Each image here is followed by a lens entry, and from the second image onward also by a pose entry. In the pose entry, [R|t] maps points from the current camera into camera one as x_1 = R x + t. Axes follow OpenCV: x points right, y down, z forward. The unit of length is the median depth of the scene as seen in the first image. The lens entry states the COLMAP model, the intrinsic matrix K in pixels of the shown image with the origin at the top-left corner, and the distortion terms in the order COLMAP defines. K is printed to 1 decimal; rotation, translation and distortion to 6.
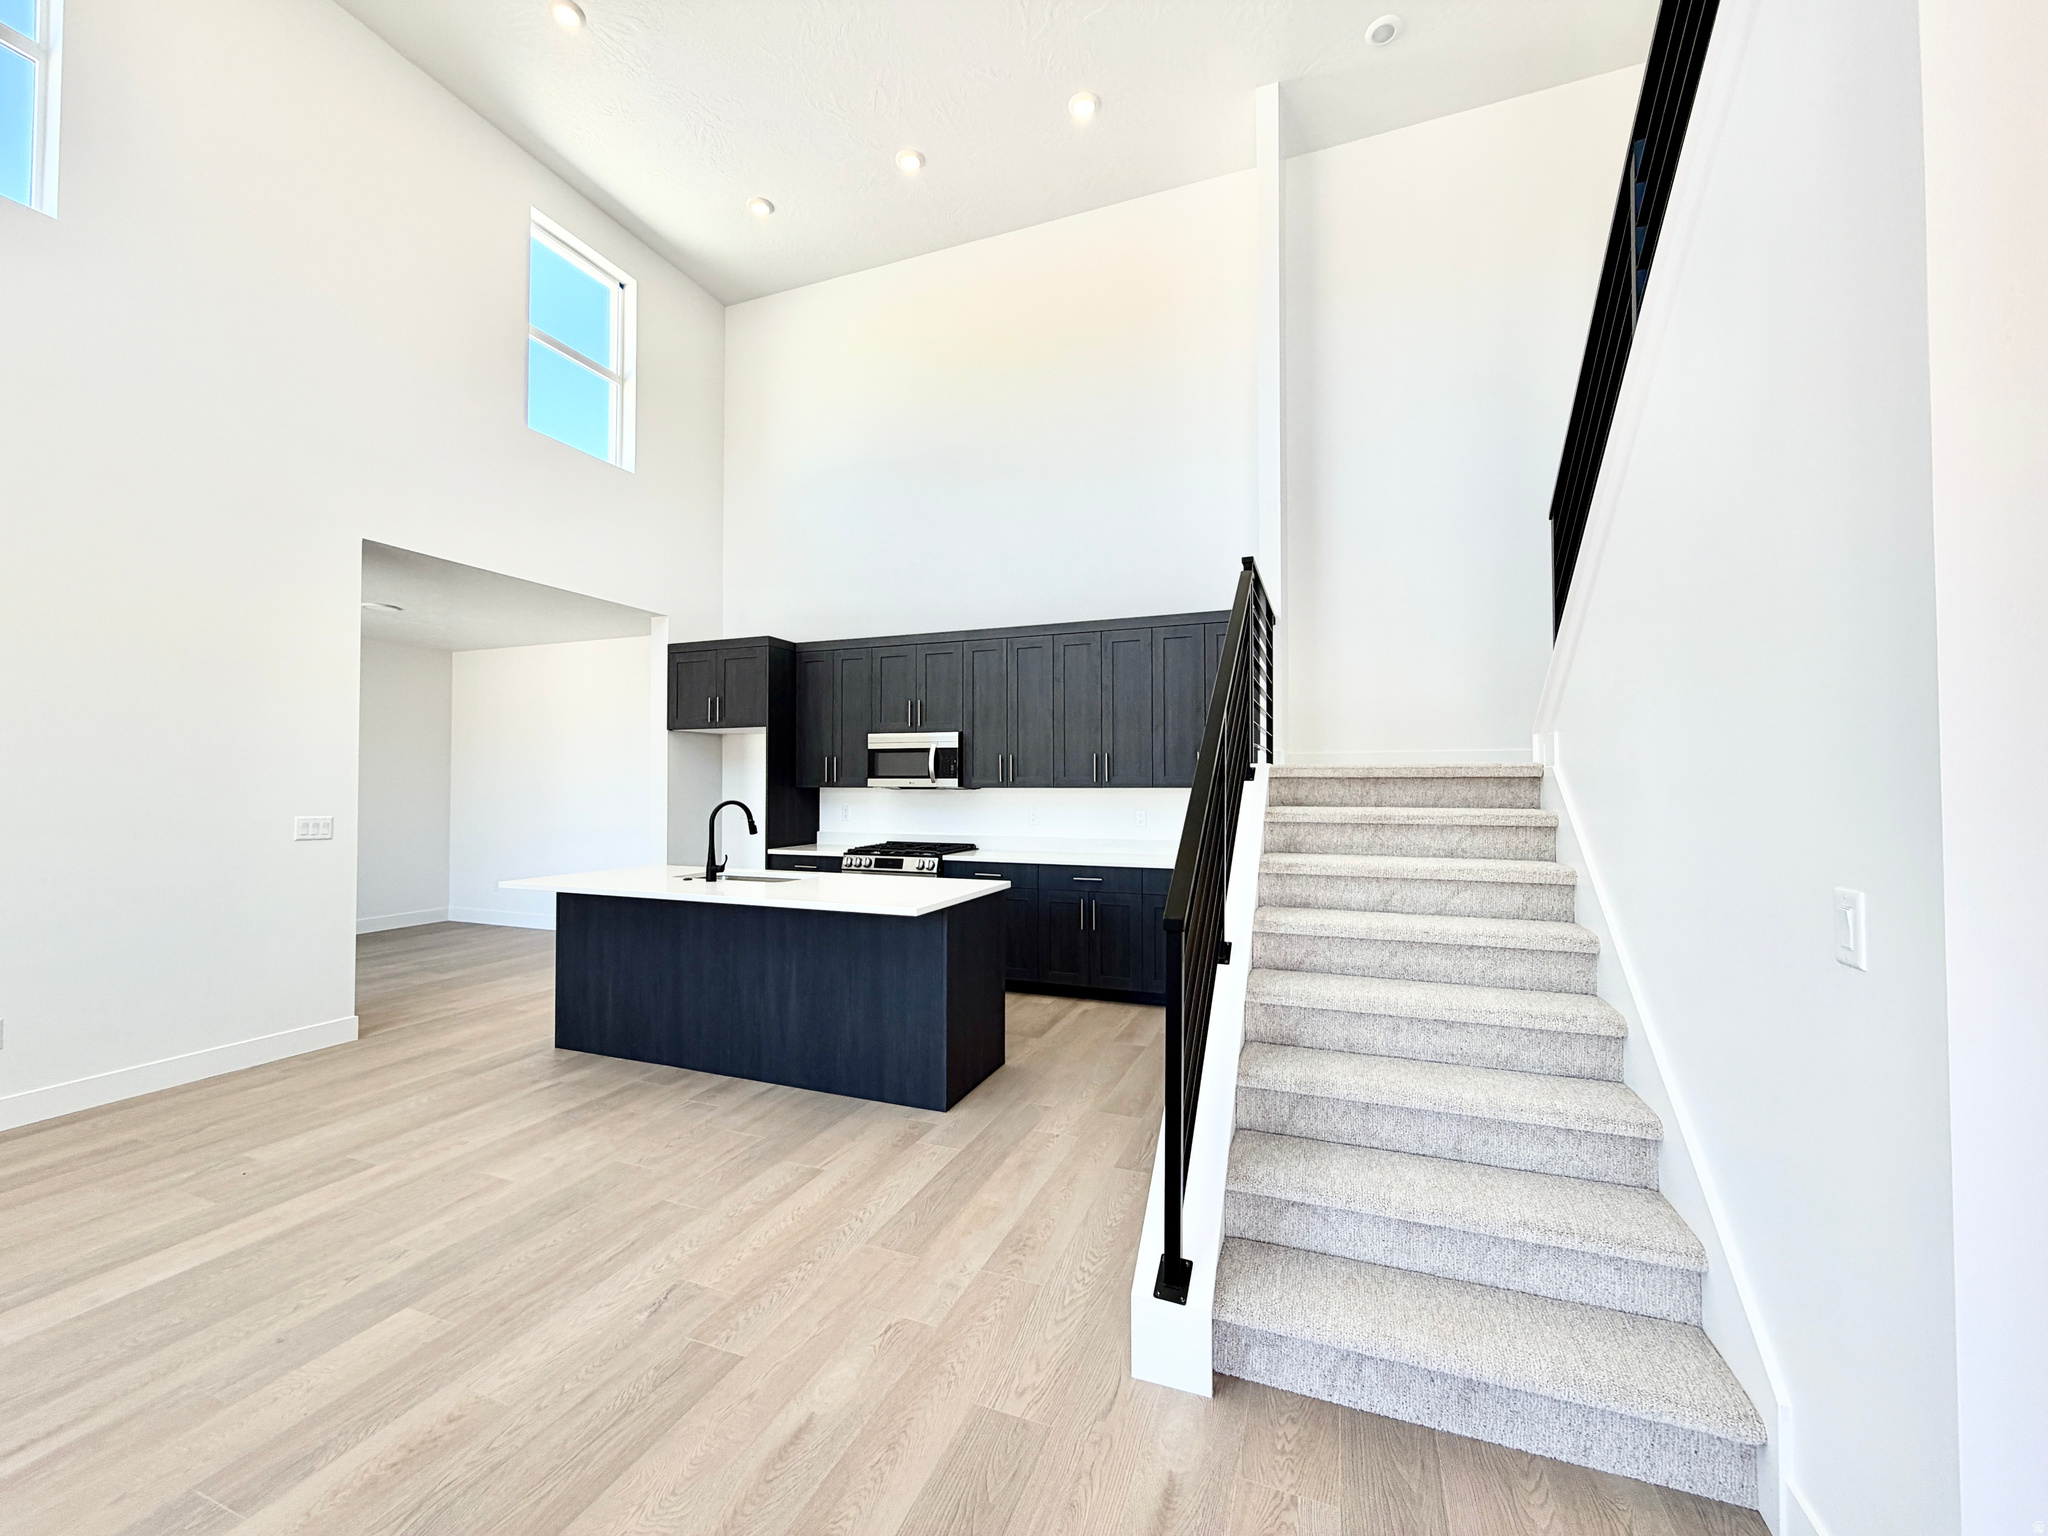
lens RADIAL K [[819.0, 0, 1033.0], [0, 819.0, 770.0], [0, 0, 1]] dist [-0.003367, 0.000335]
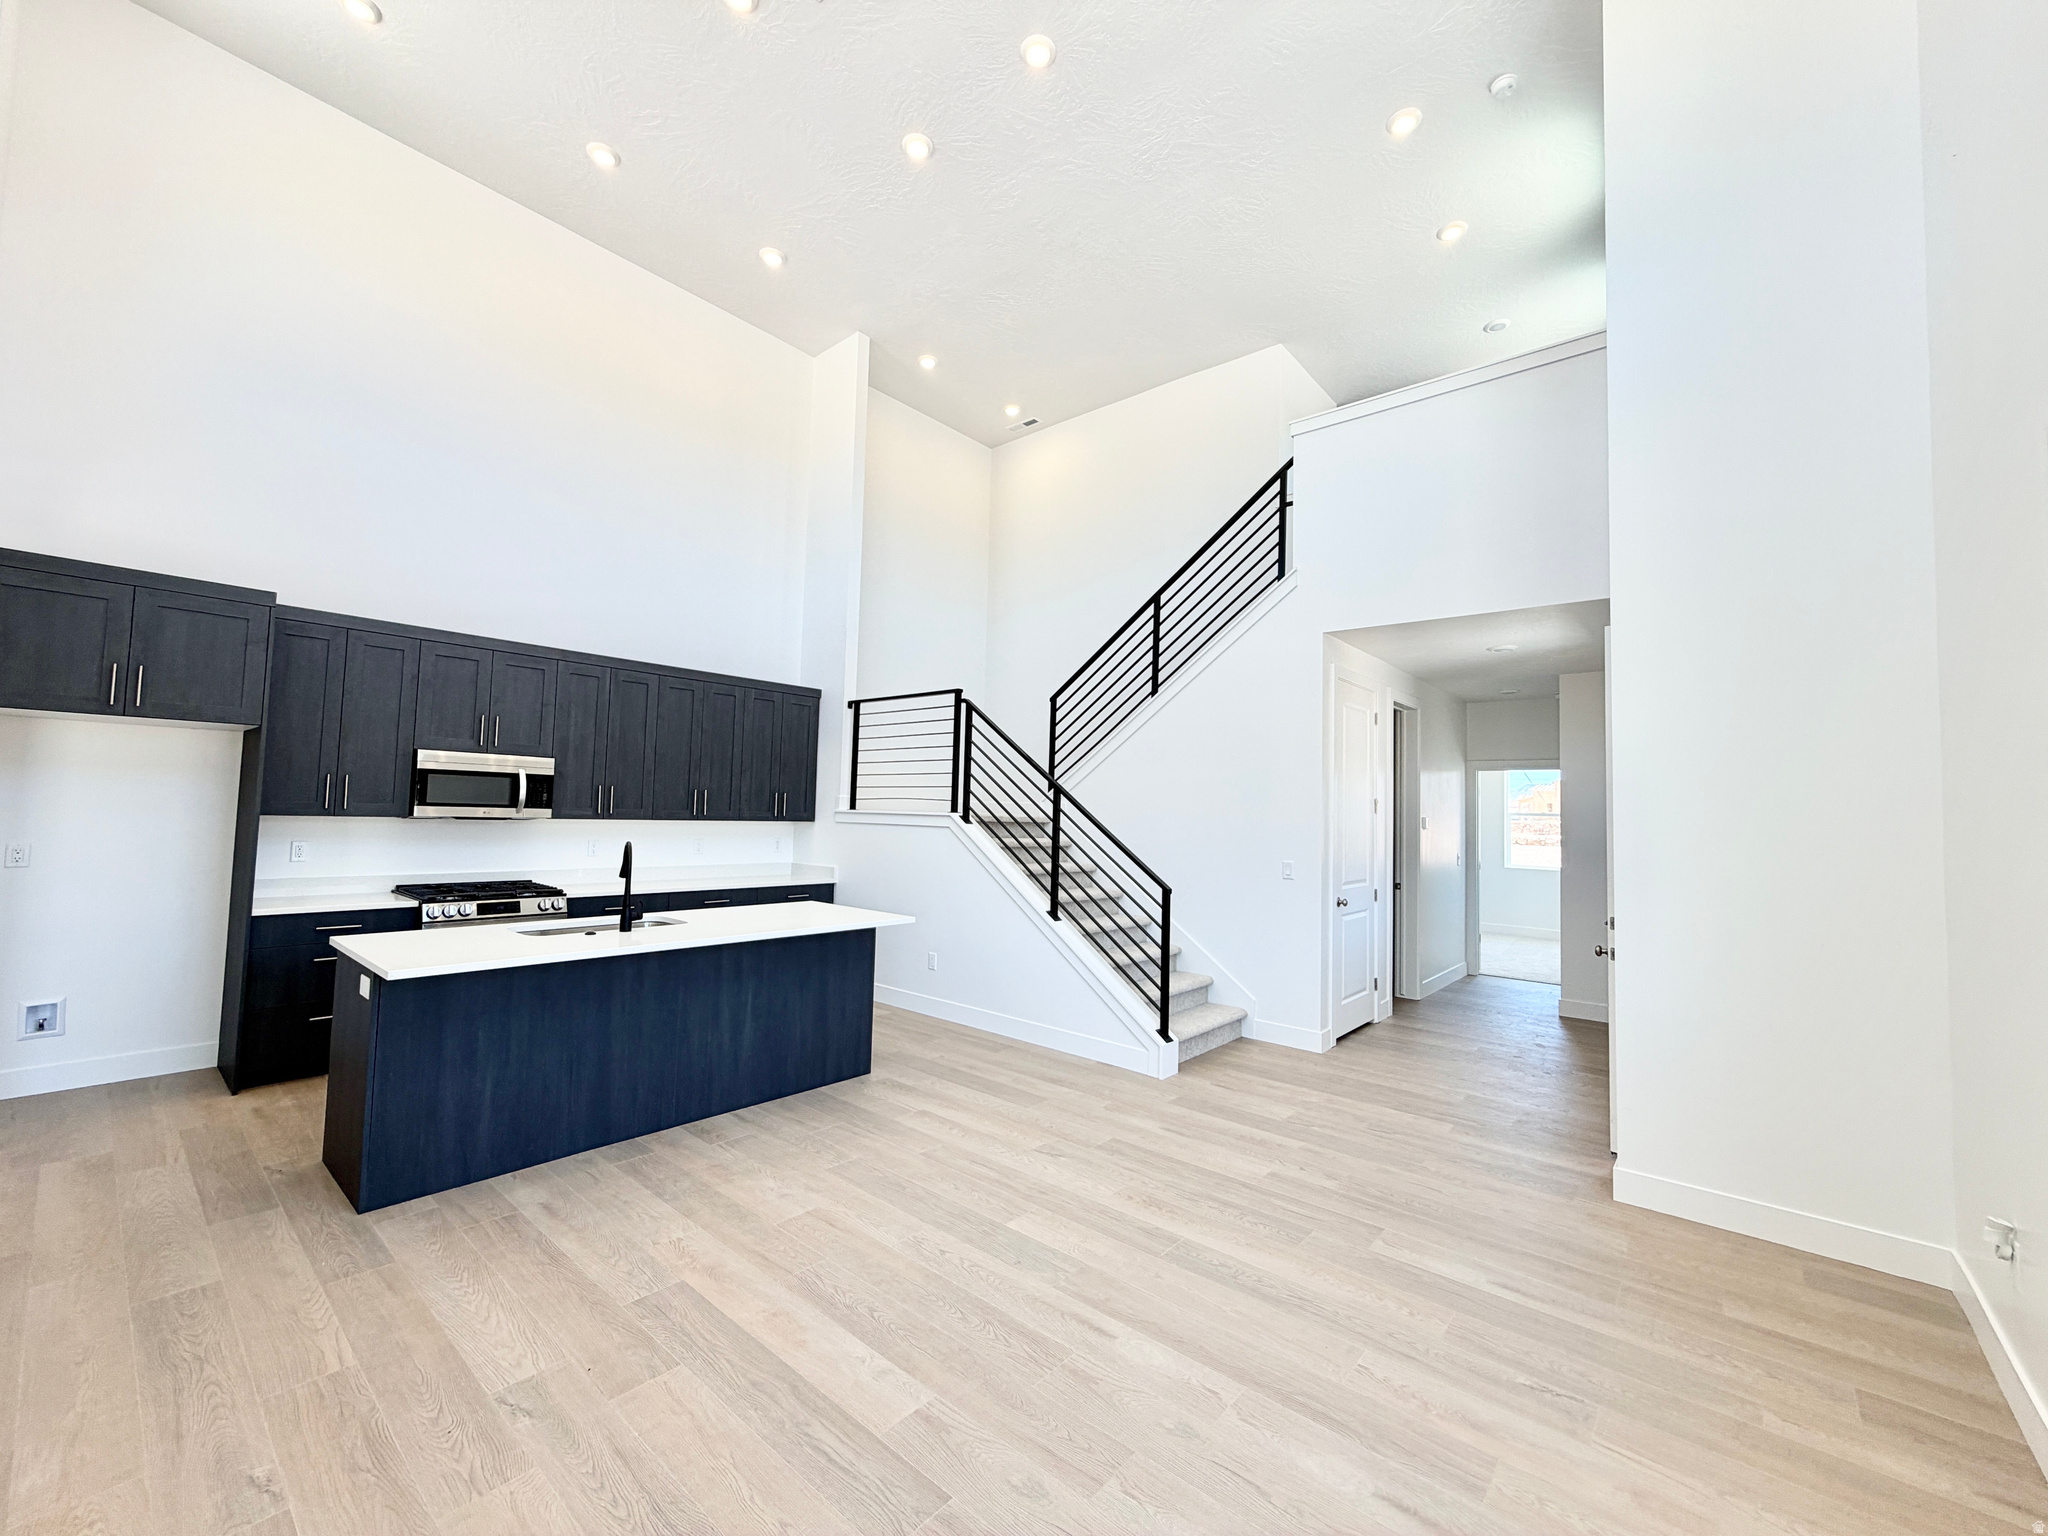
lens RADIAL K [[819.0, 0, 1025.2], [0, 819.0, 766.1], [0, 0, 1]] dist [-0.003367, 0.000335]
pose [[0.338033, 0.058959, 0.939286, -1.218021], [-0.041430, 0.998001, -0.047734, -0.024237], [-0.940222, -0.022779, 0.339800, 0.304837]]
